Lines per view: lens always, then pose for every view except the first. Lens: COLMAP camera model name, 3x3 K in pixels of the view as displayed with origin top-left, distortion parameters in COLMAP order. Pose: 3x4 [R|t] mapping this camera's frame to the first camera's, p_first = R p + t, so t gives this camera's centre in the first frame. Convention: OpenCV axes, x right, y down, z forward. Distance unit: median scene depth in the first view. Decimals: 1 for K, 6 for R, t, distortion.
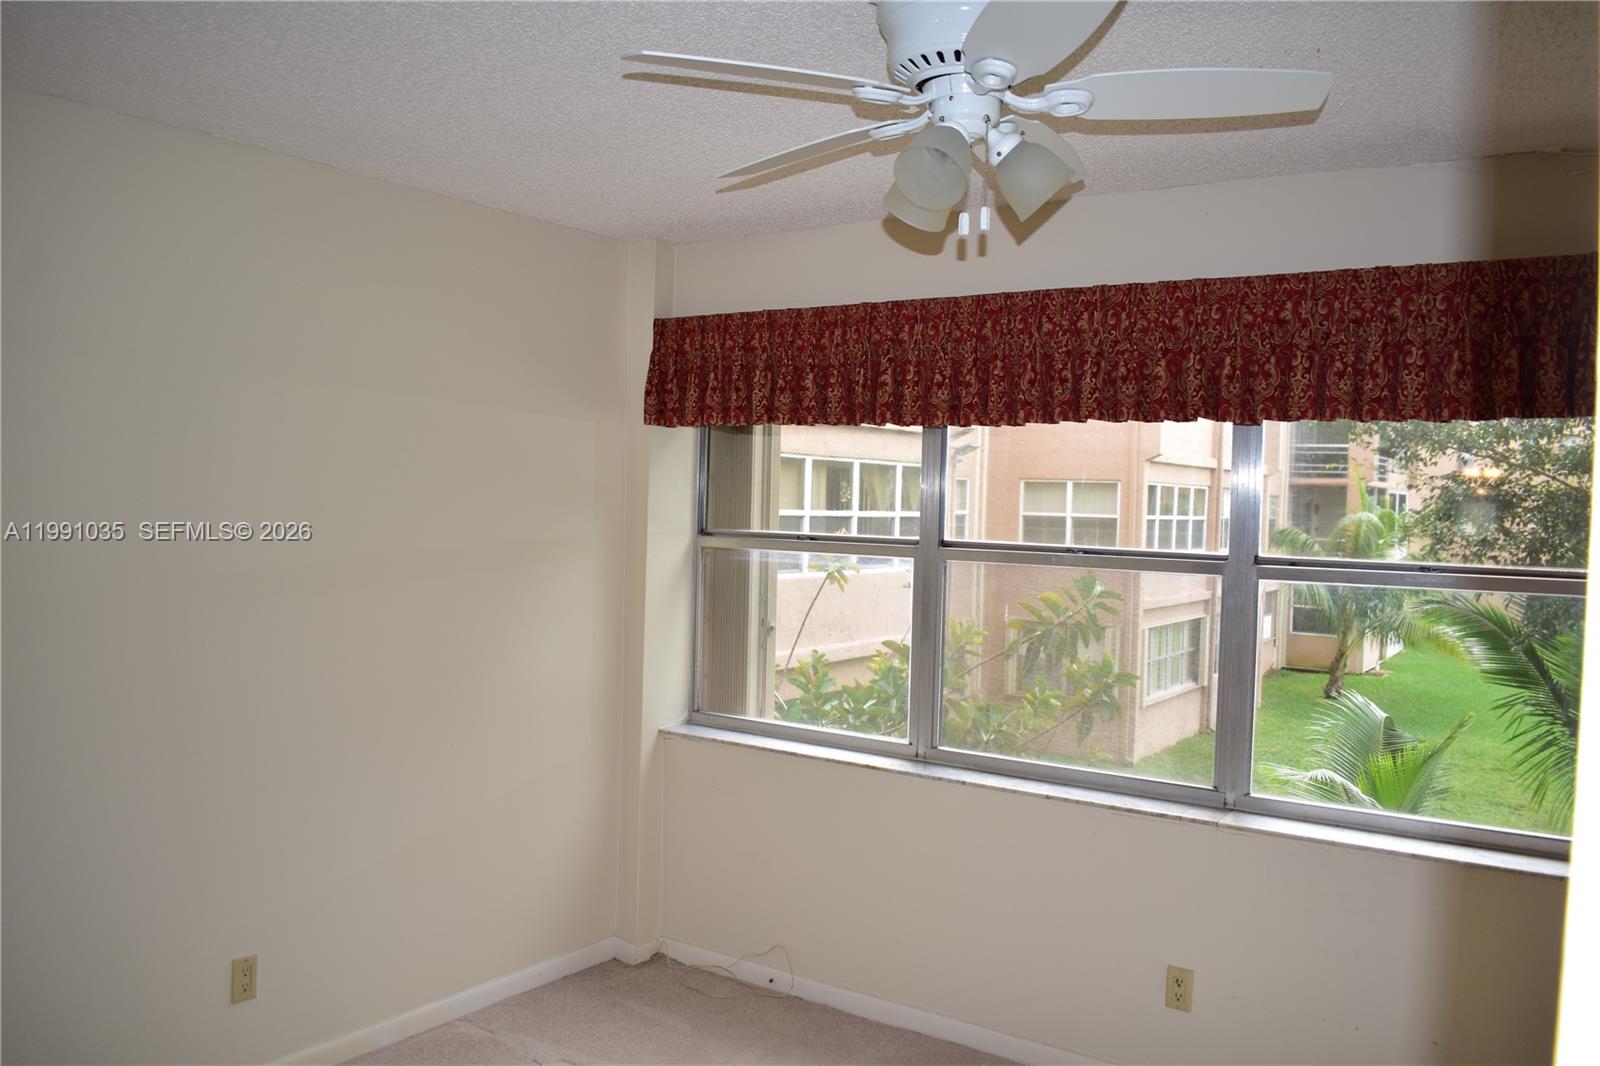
lens RADIAL K [[1273.3, 0, 810.2], [0, 1273.3, 537.3], [0, 0, 1]] dist [-0.070439, 0.004627]
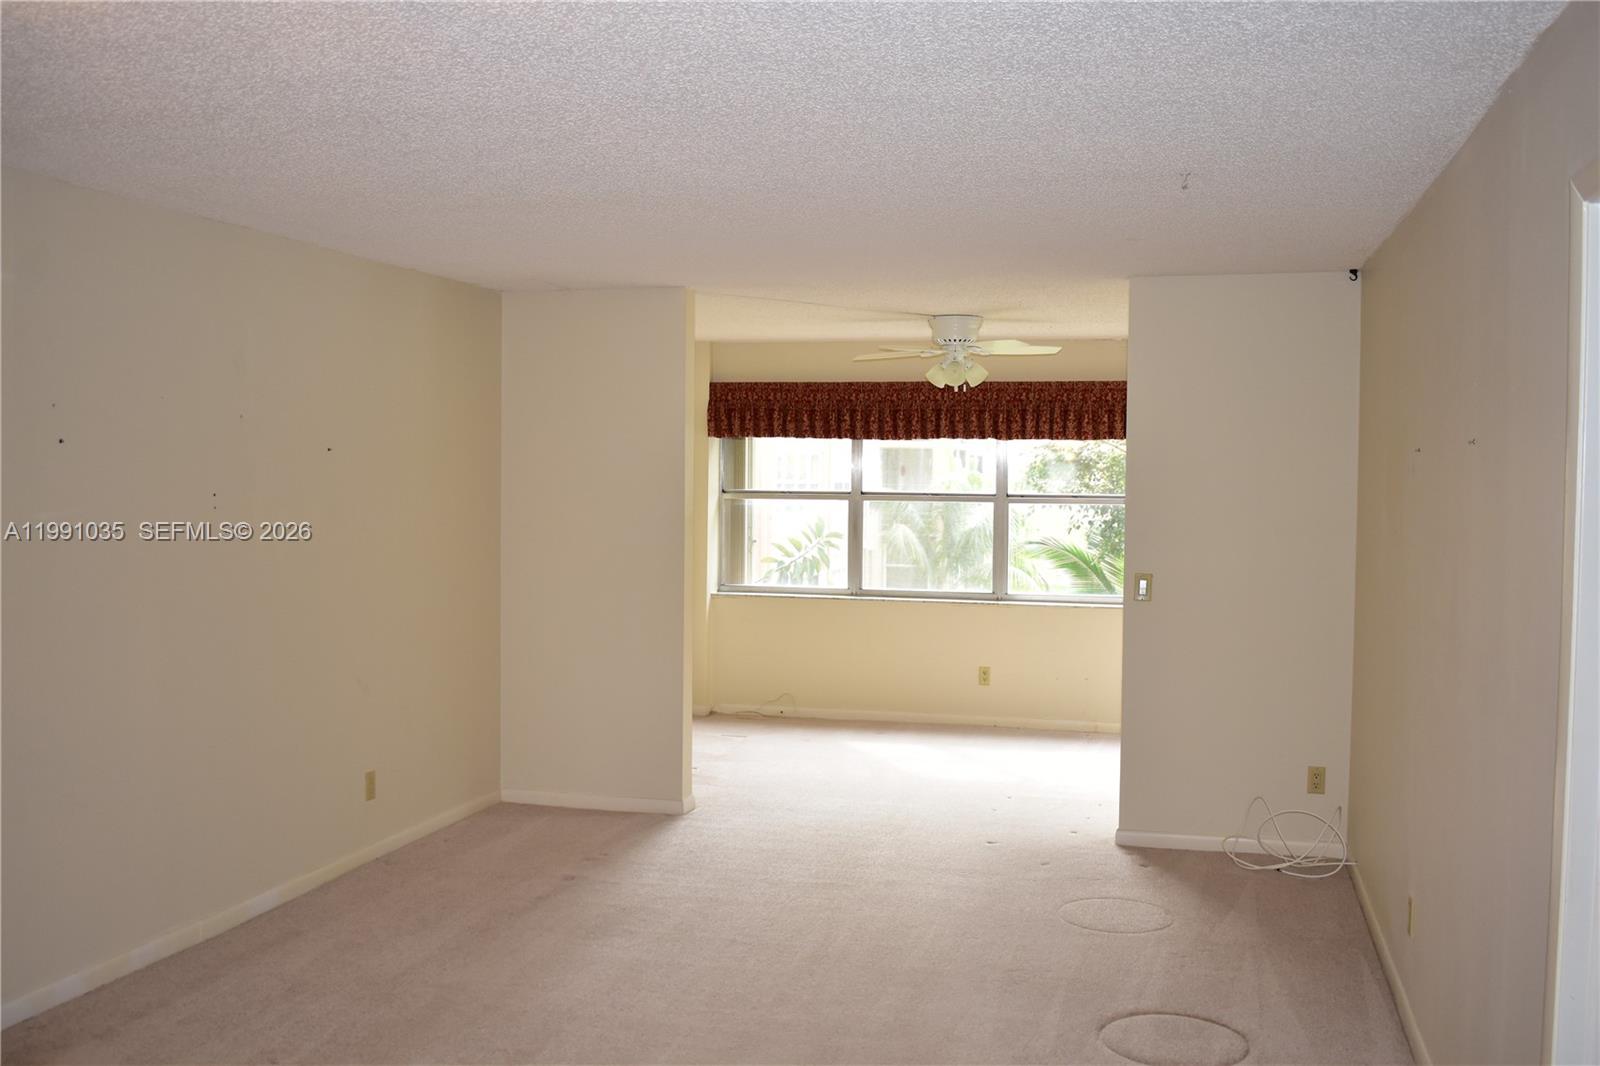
lens RADIAL K [[1547.9, 0, 795.4], [0, 1547.9, 528.1], [0, 0, 1]] dist [-0.008551, 0.000000]
pose [[0.943344, -0.029144, 0.330533, -0.870544], [0.025398, 0.999555, 0.015648, 0.020734], [-0.330842, -0.006366, 0.943665, -1.428899]]
